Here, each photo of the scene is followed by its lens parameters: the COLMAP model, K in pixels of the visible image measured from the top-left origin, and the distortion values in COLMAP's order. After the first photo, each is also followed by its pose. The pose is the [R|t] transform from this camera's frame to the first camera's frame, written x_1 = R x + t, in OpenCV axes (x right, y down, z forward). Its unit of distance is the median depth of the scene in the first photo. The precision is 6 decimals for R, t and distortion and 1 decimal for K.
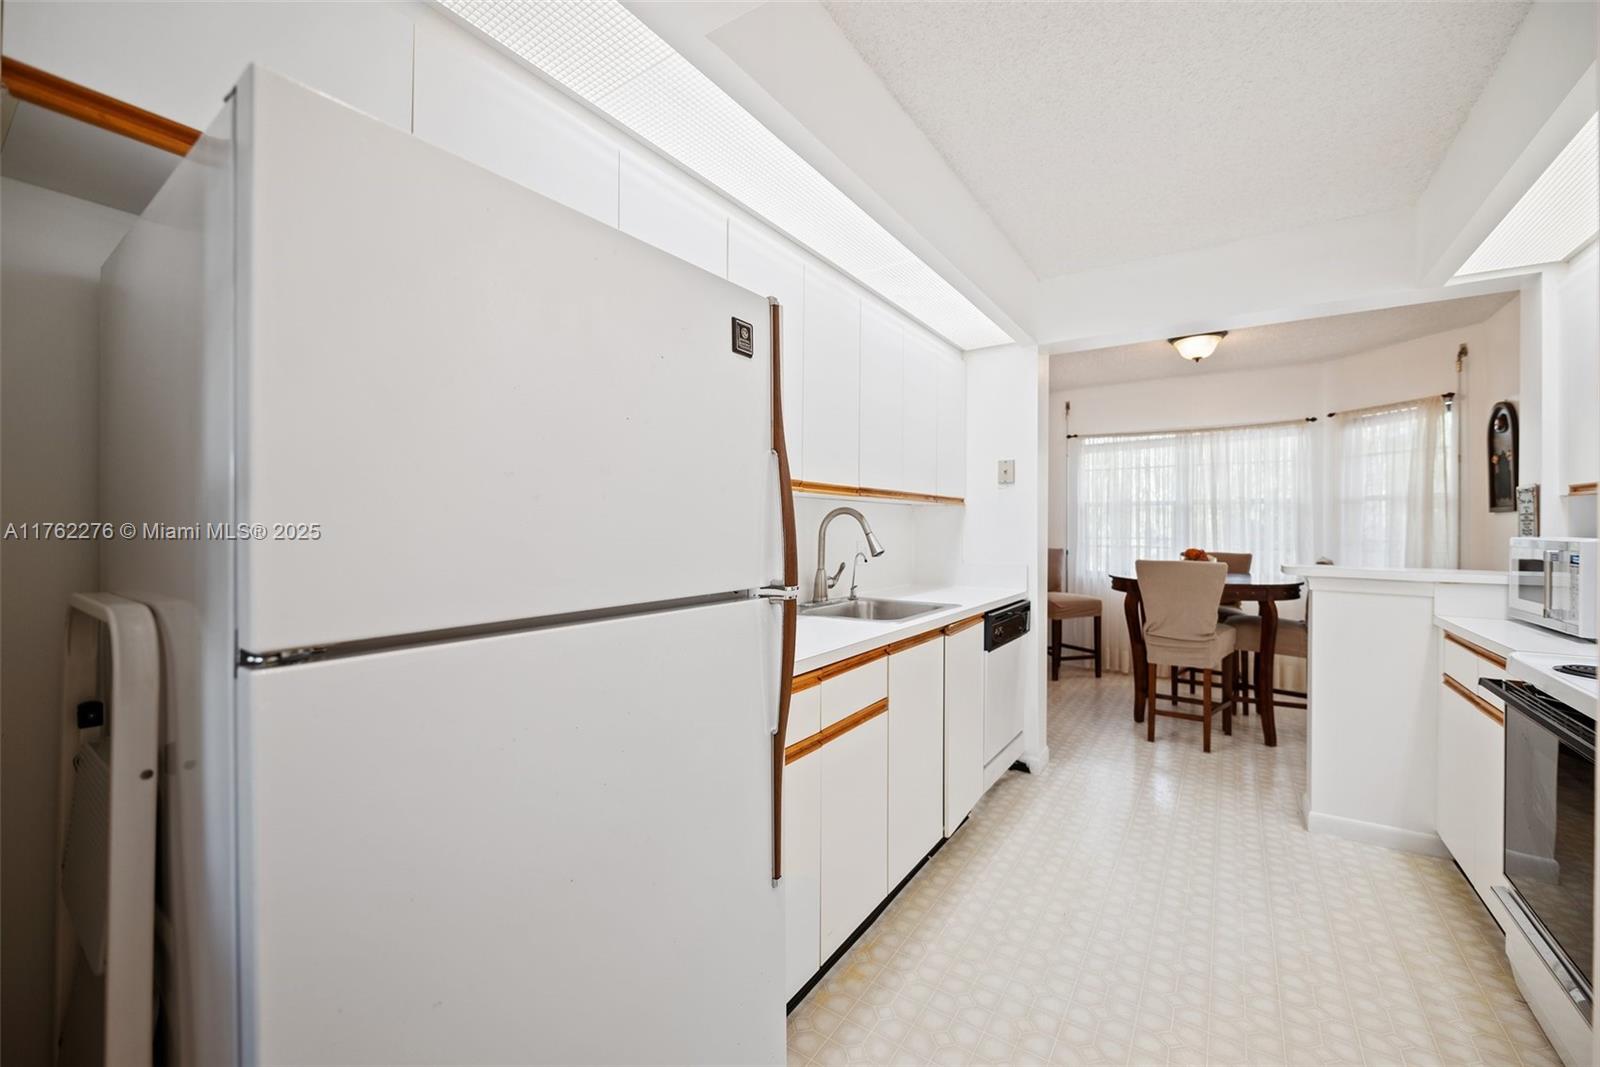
lens RADIAL K [[635.4, 0, 805.2], [0, 635.4, 527.9], [0, 0, 1]] dist [-0.007593, -0.001102]
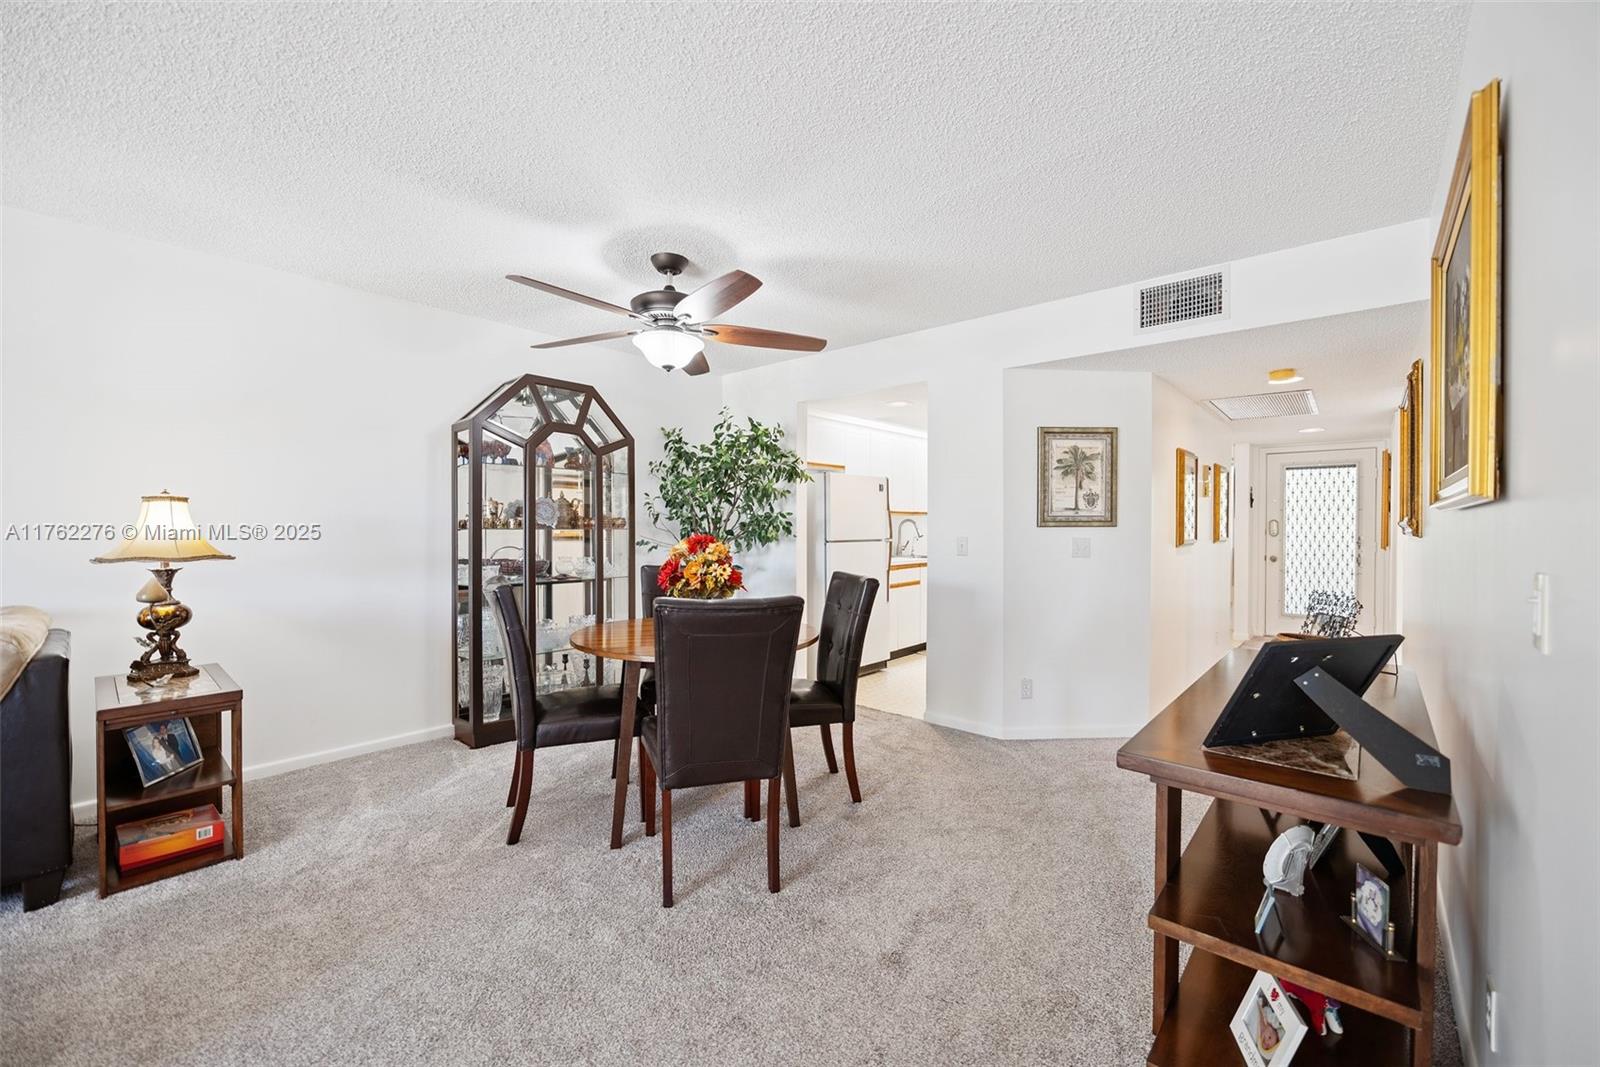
lens RADIAL K [[635.4, 0, 807.2], [0, 635.4, 532.0], [0, 0, 1]] dist [-0.007593, -0.001102]
pose [[0.991271, 0.002883, -0.131810, -0.006172], [-0.001782, 0.999963, 0.008472, 0.000817], [0.131829, -0.008163, 0.991239, -1.298161]]
